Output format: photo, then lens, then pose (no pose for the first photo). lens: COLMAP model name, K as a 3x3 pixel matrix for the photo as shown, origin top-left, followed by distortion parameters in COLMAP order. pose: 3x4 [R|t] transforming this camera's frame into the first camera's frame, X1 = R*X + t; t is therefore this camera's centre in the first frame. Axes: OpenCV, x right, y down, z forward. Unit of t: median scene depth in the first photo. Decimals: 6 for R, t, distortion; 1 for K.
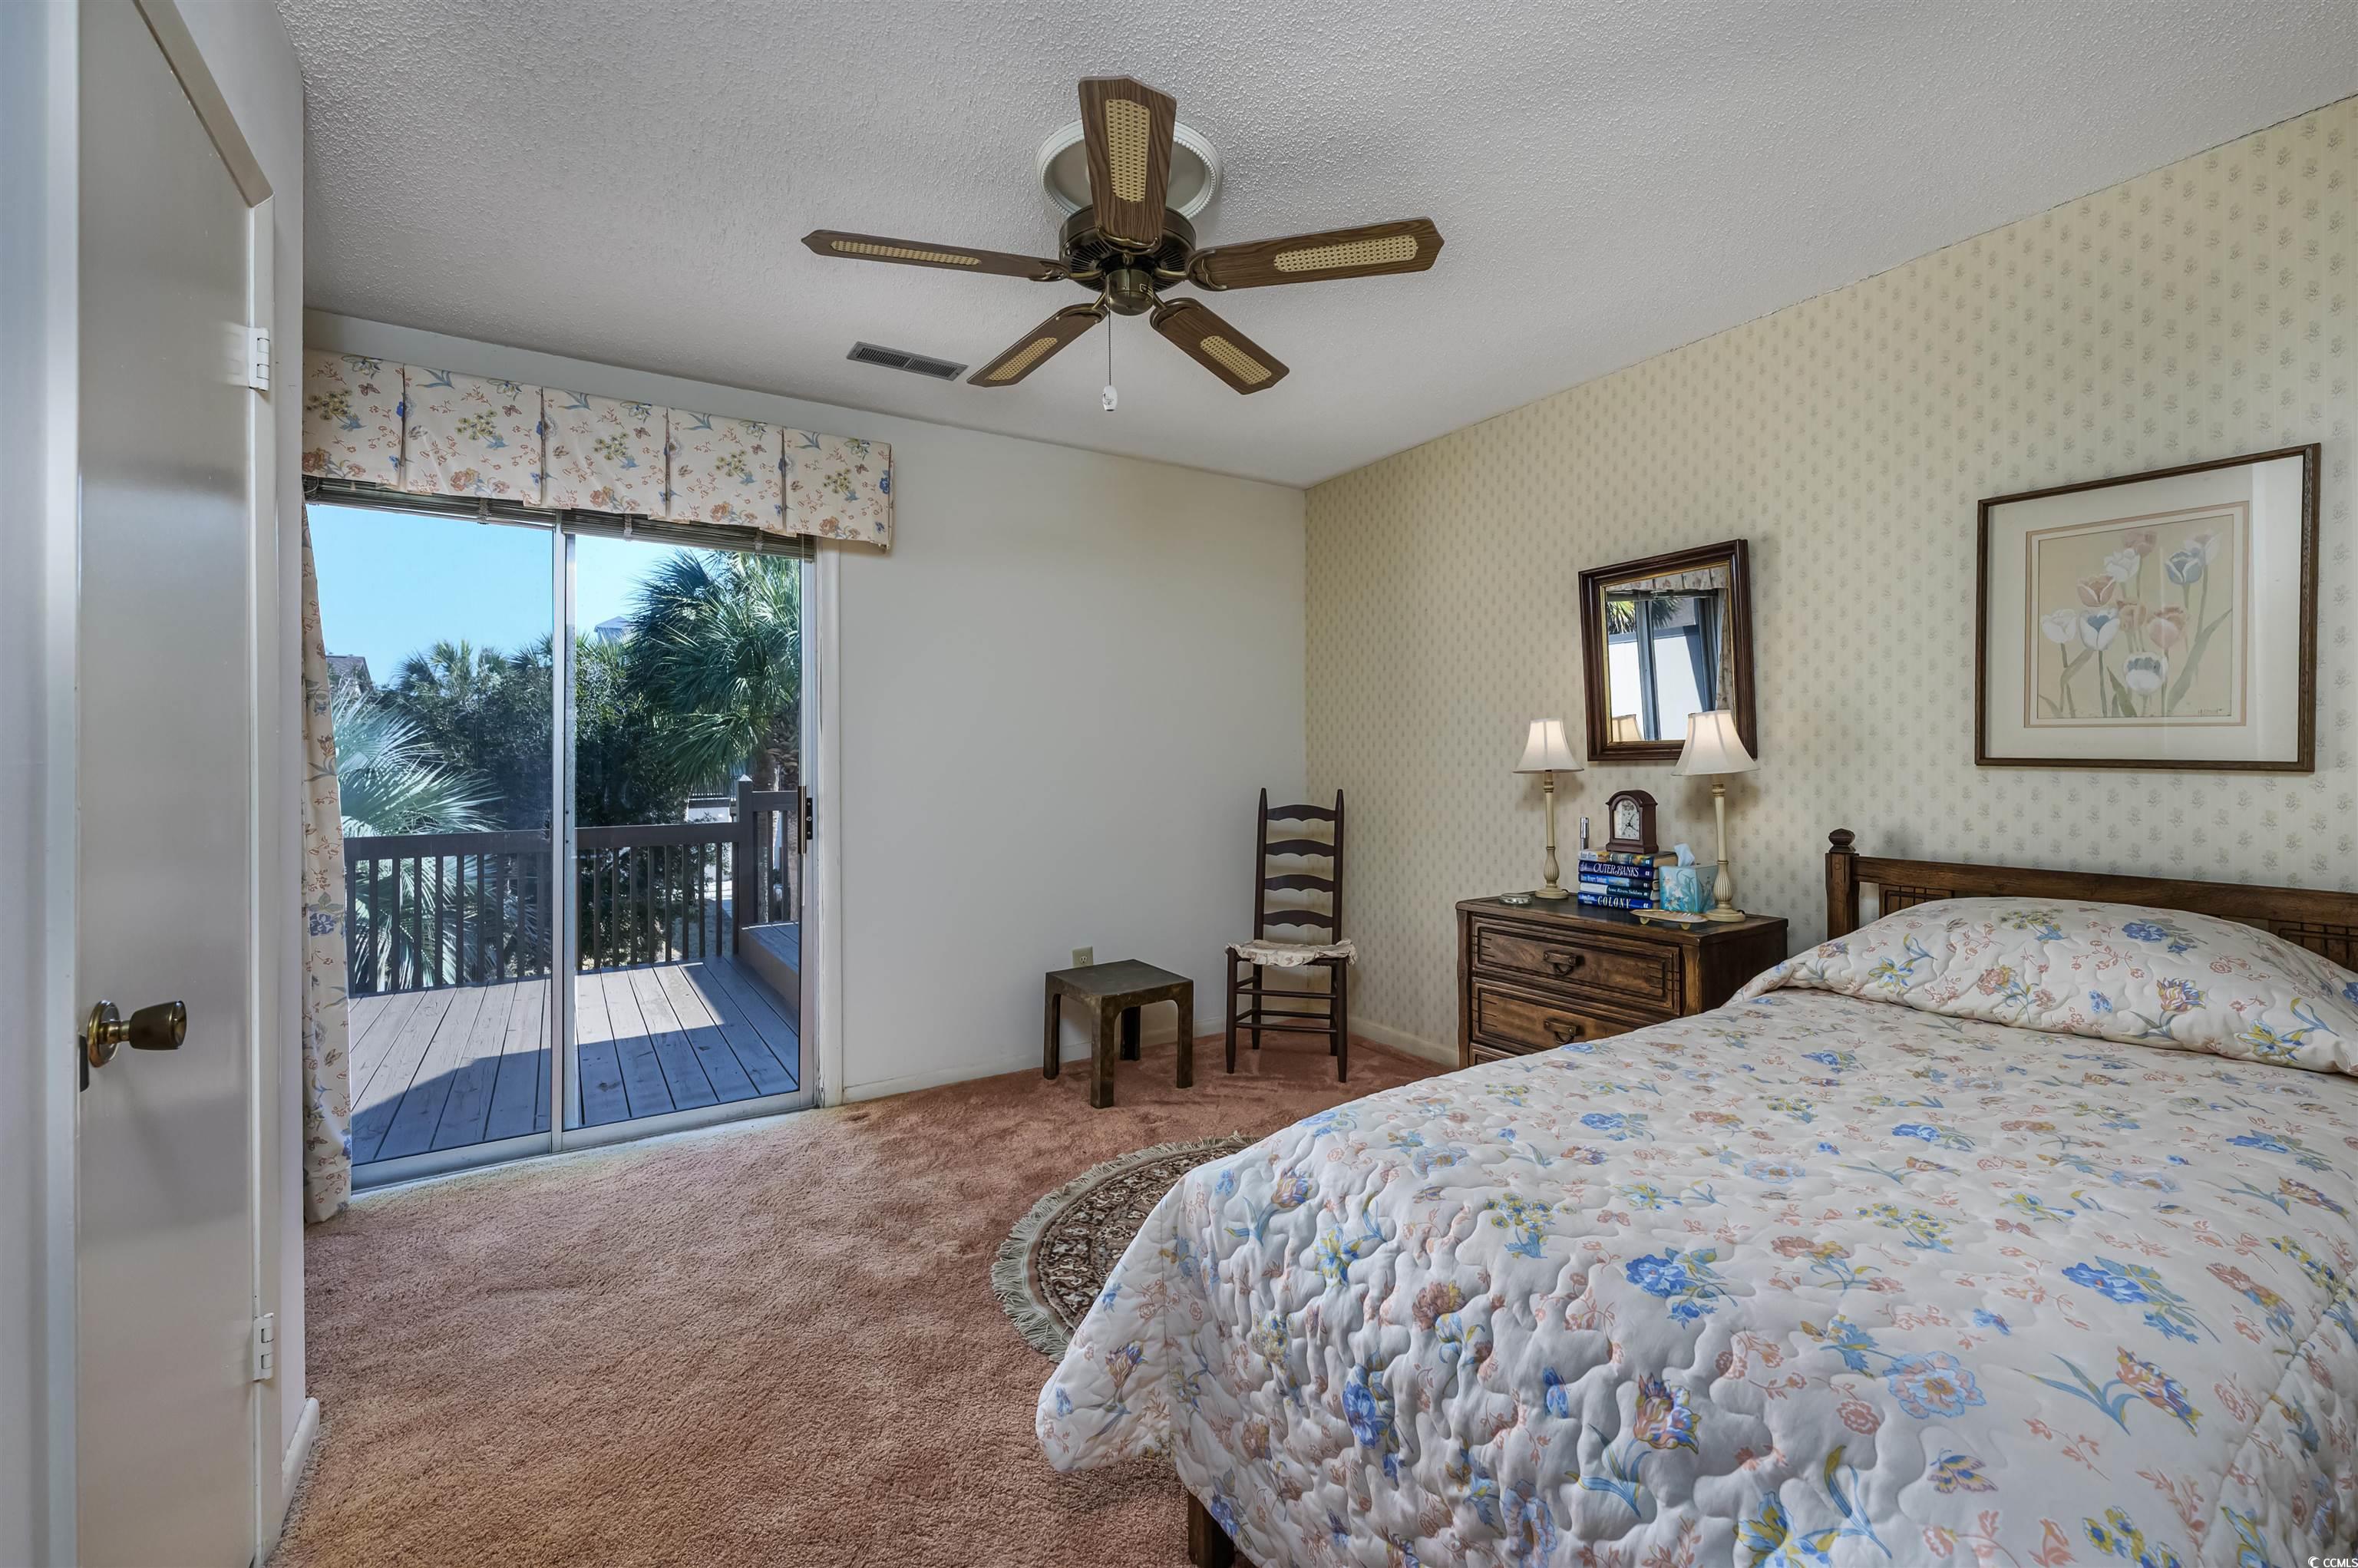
lens RADIAL K [[946.6, 0, 1153.7], [0, 946.6, 778.2], [0, 0, 1]] dist [-0.009338, 0.000357]
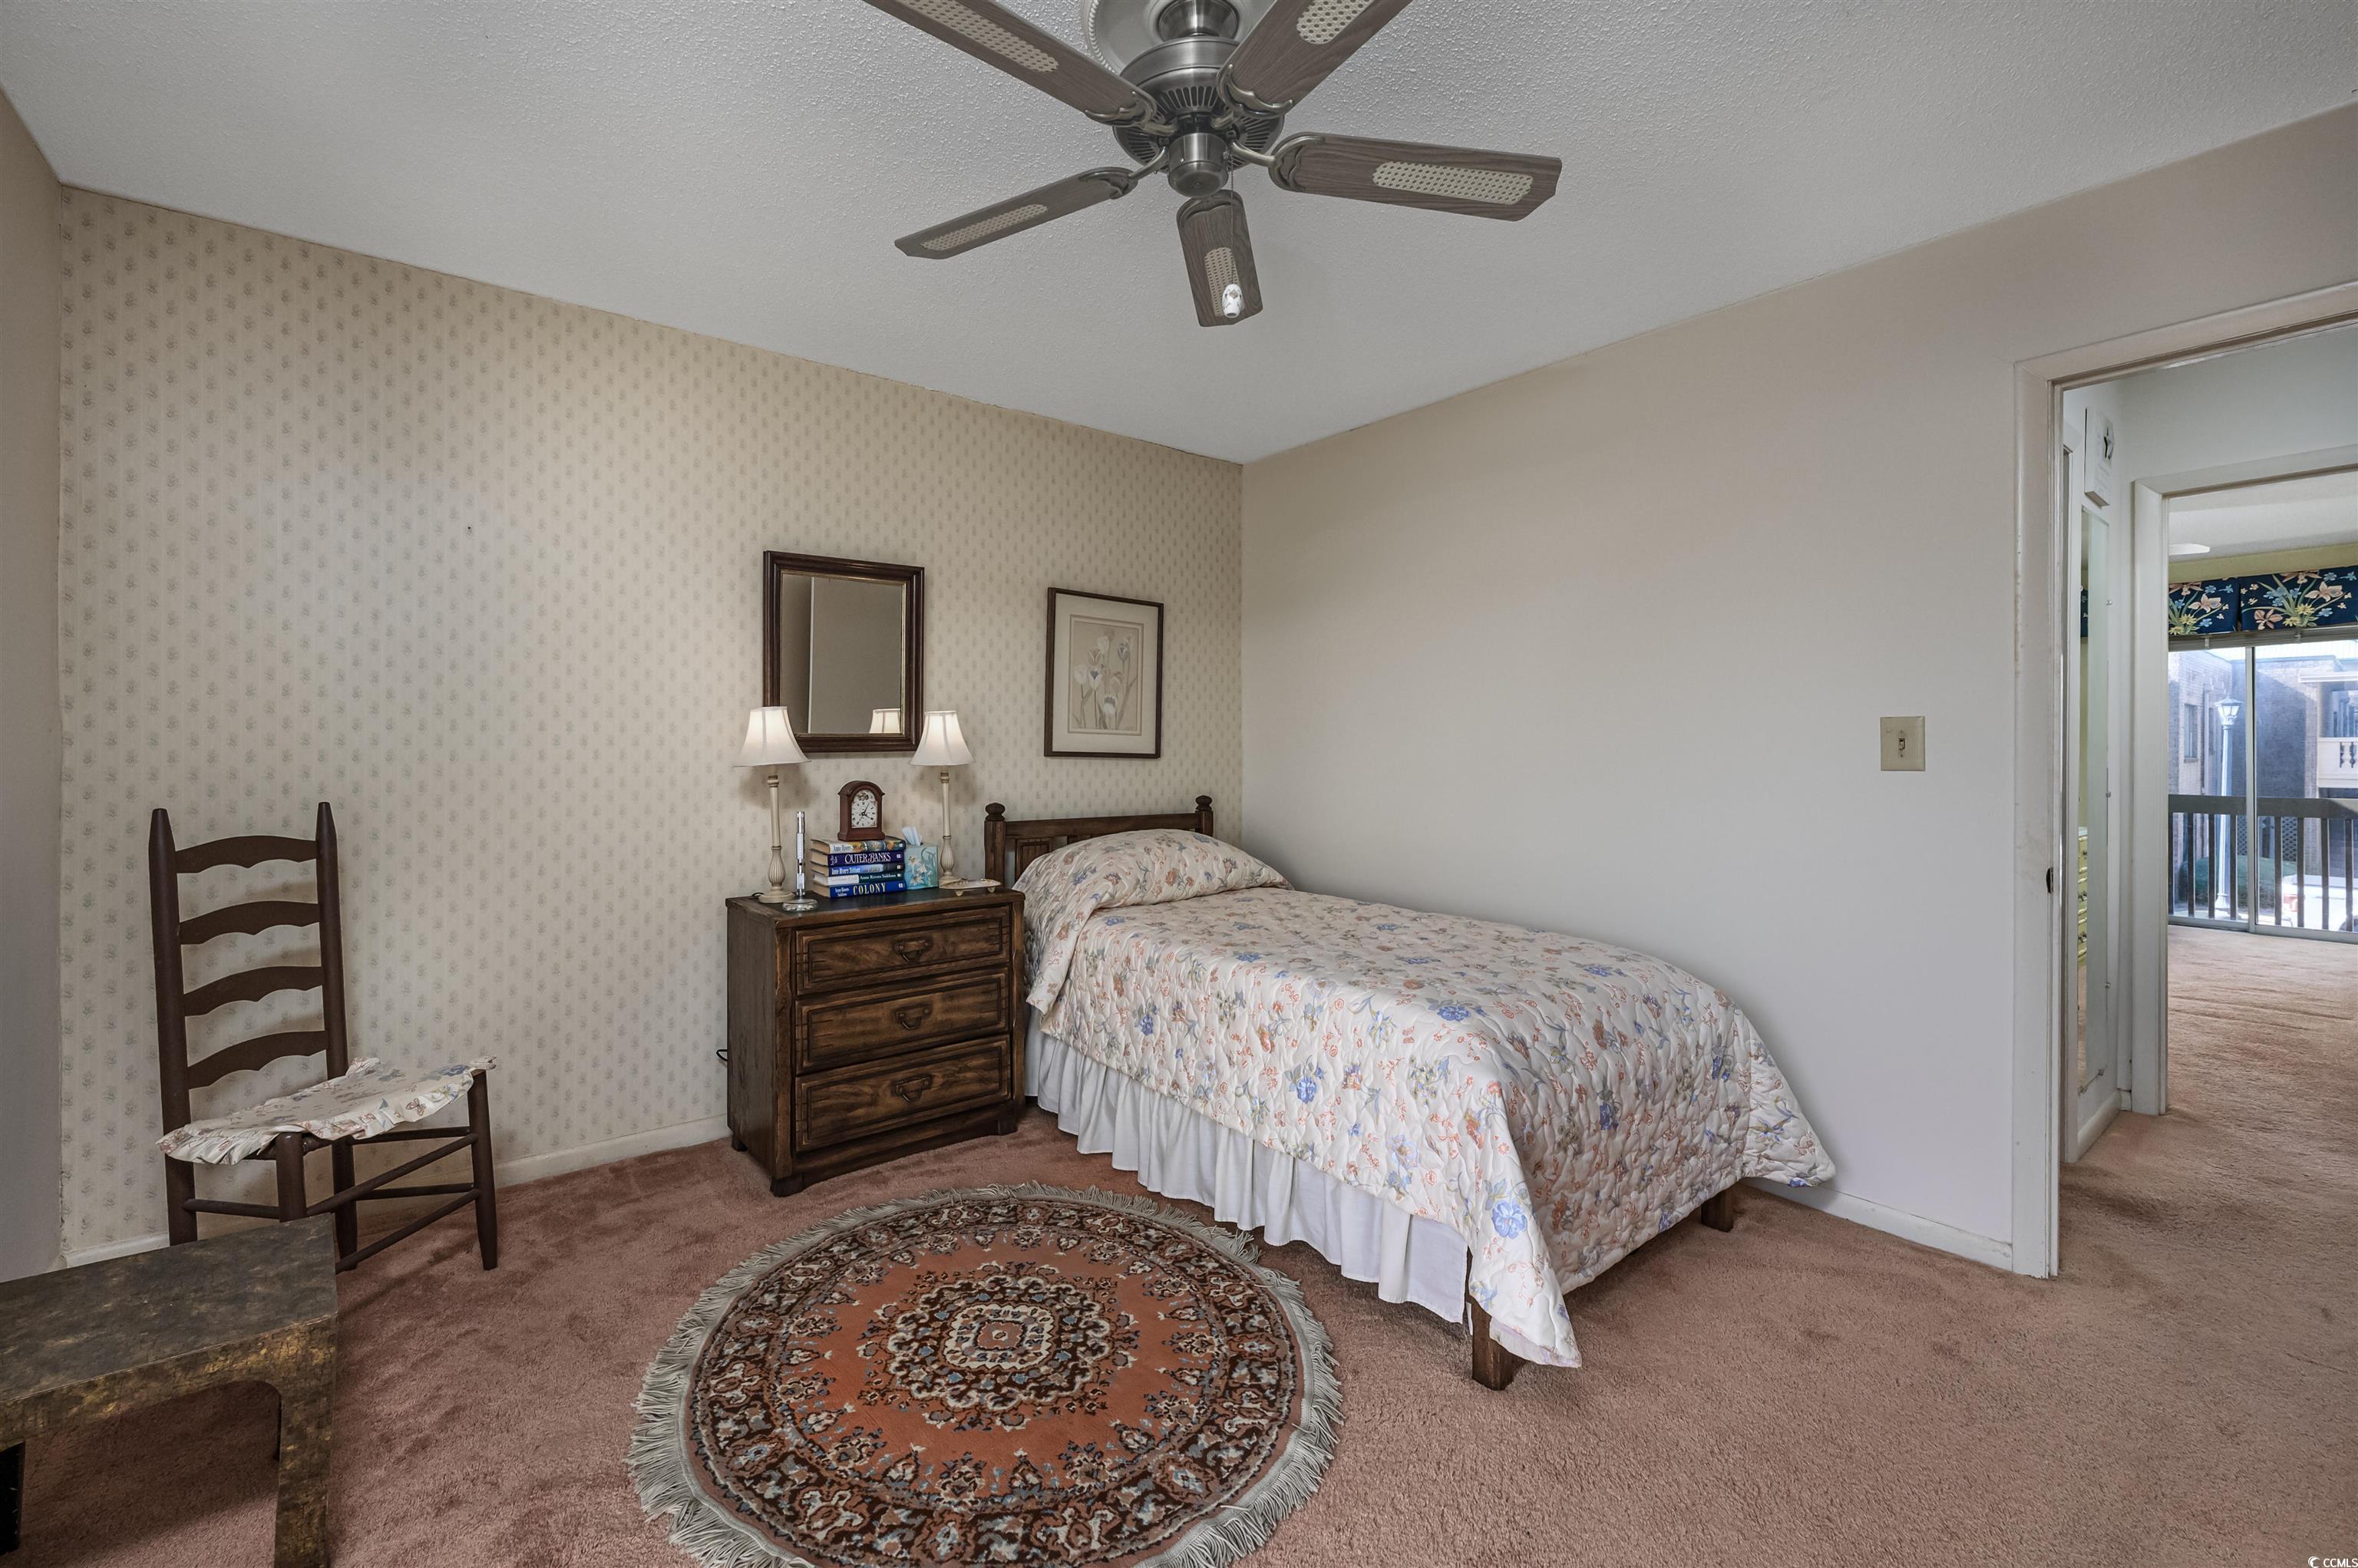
lens RADIAL K [[946.6, 0, 1166.0], [0, 946.6, 777.4], [0, 0, 1]] dist [-0.009338, 0.000357]
pose [[-0.098405, -0.023908, 0.994859, -0.632162], [0.016608, 0.999533, 0.025663, -0.013701], [-0.995008, 0.019048, -0.097962, 0.853824]]
